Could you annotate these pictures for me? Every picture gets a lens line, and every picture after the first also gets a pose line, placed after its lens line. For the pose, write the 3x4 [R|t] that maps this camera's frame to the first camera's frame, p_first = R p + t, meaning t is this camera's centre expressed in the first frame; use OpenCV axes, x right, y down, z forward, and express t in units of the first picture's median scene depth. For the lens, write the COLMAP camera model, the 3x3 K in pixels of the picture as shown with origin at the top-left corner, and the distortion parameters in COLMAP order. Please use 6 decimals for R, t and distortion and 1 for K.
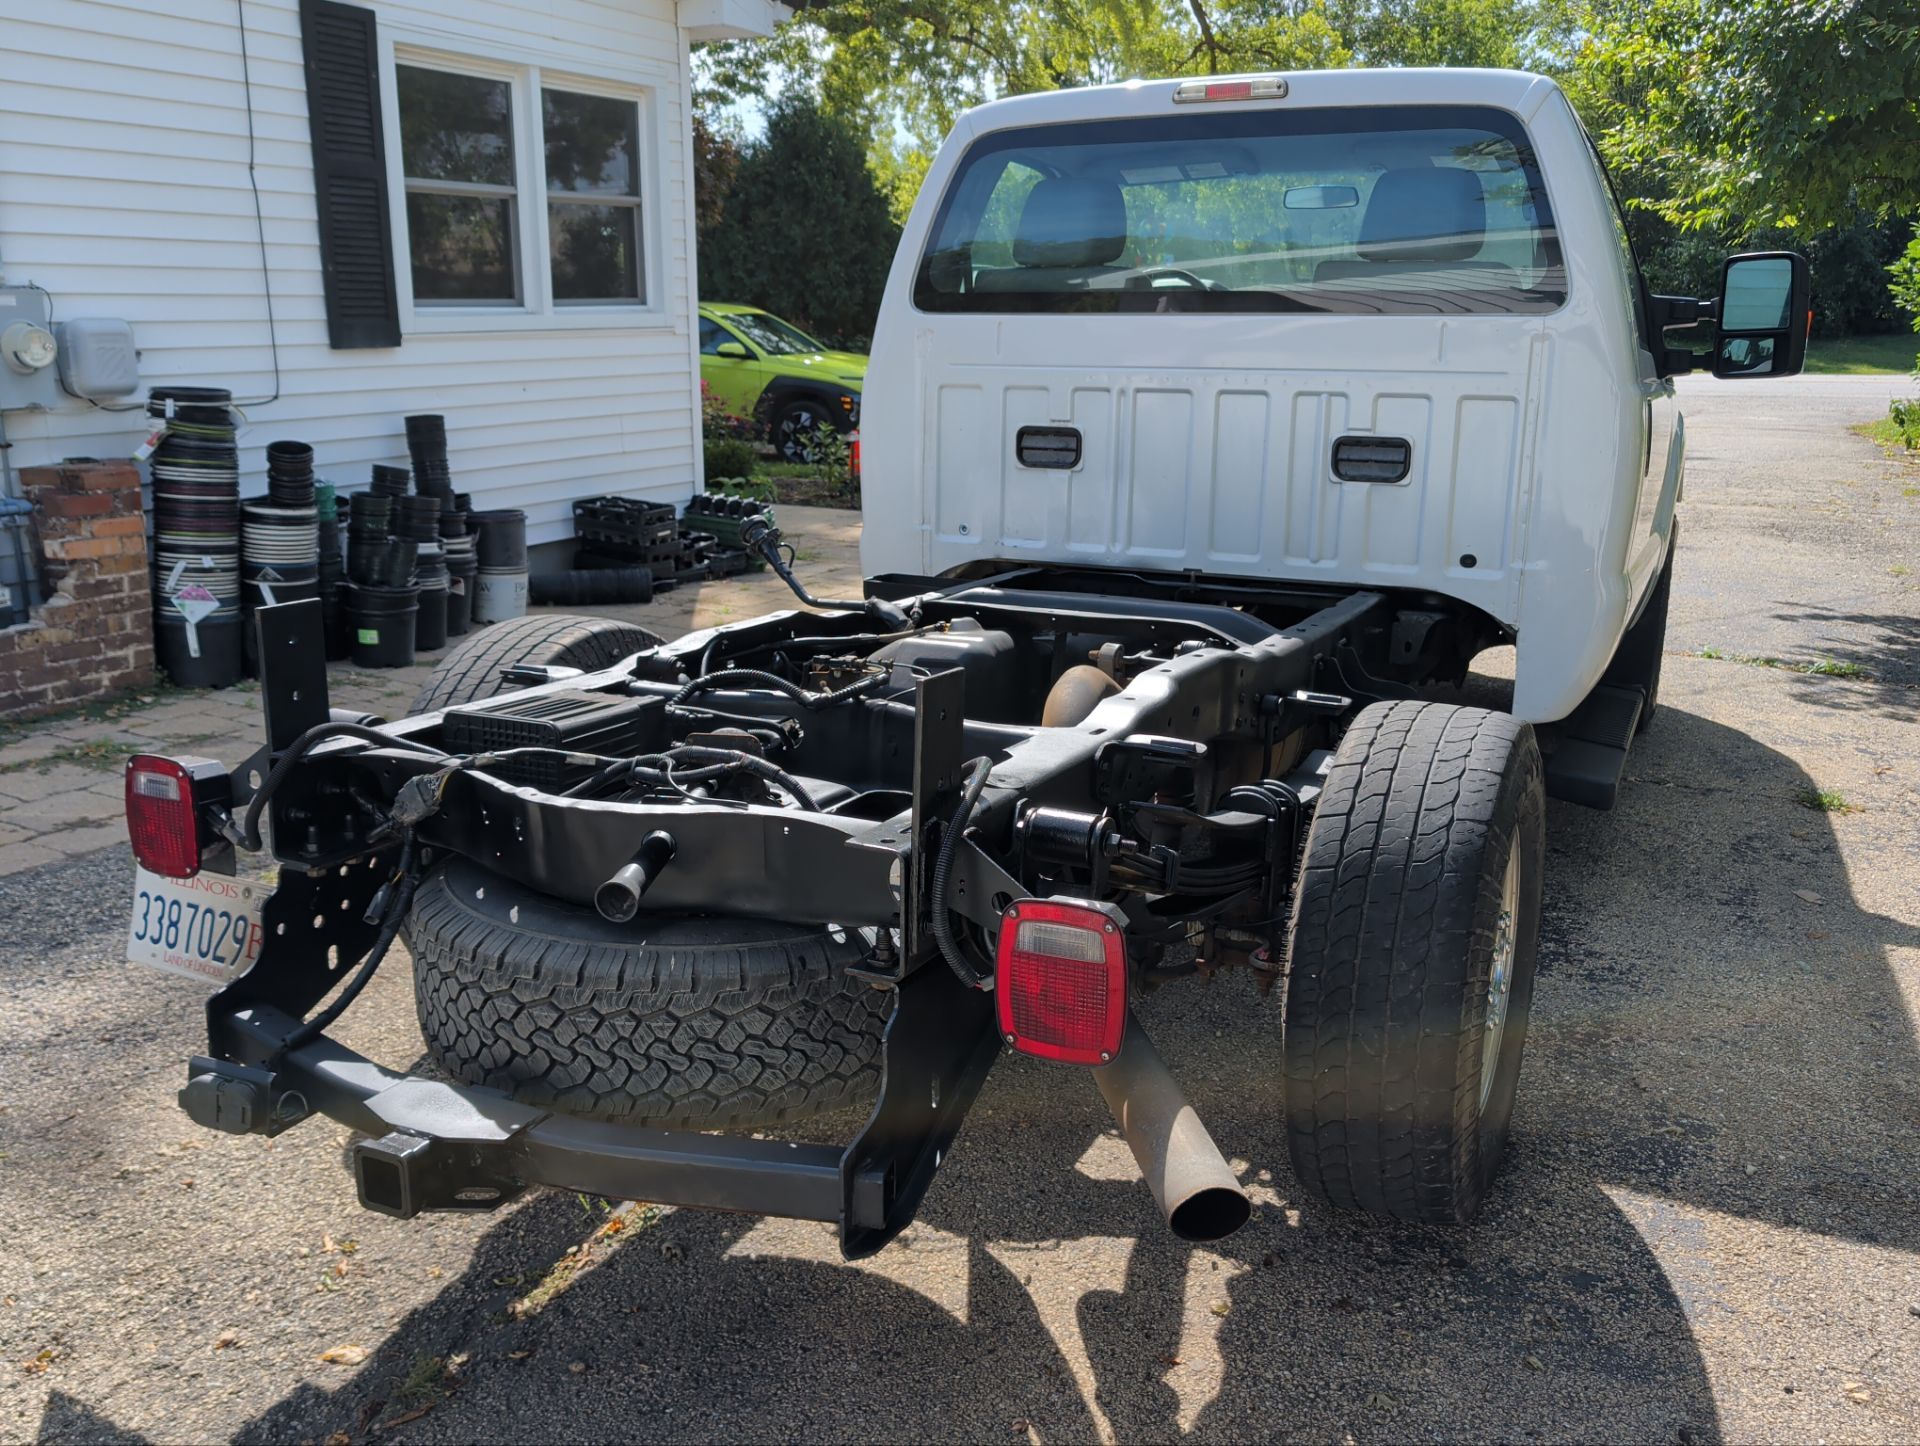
lens RADIAL K [[1612.1, 0, 972.2], [0, 1612.1, 722.7], [0, 0, 1]] dist [0.050326, -0.116867]
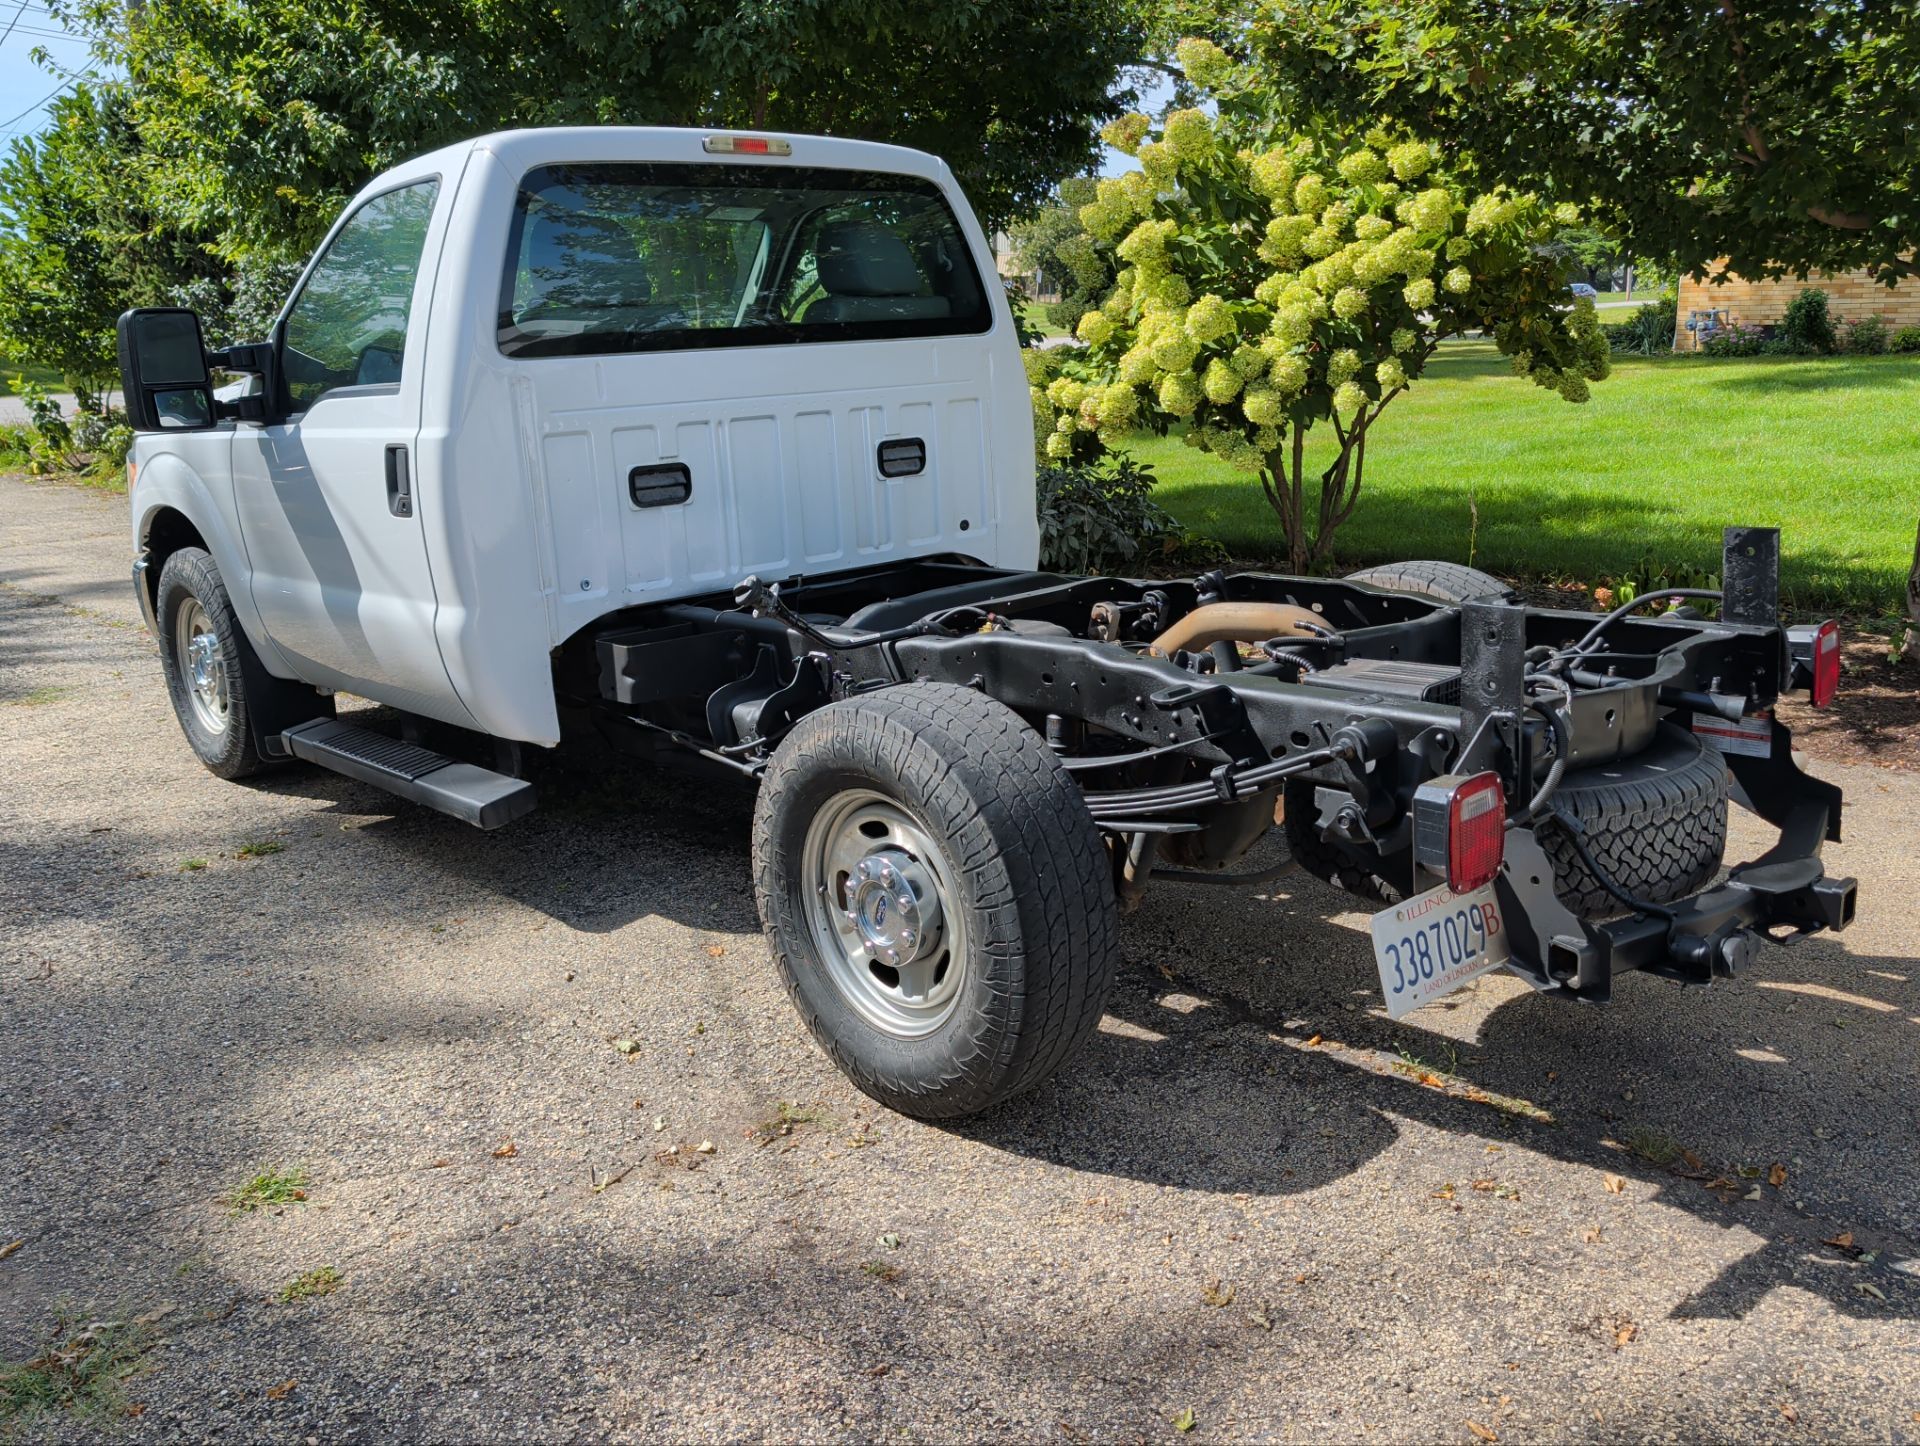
lens RADIAL K [[1612.1, 0, 972.2], [0, 1612.1, 722.7], [0, 0, 1]] dist [0.050326, -0.116867]
pose [[0.339774, -0.247784, 0.907280, -0.909848], [0.259815, 0.951860, 0.162659, -0.157320], [-0.903908, 0.180457, 0.387795, 0.511964]]
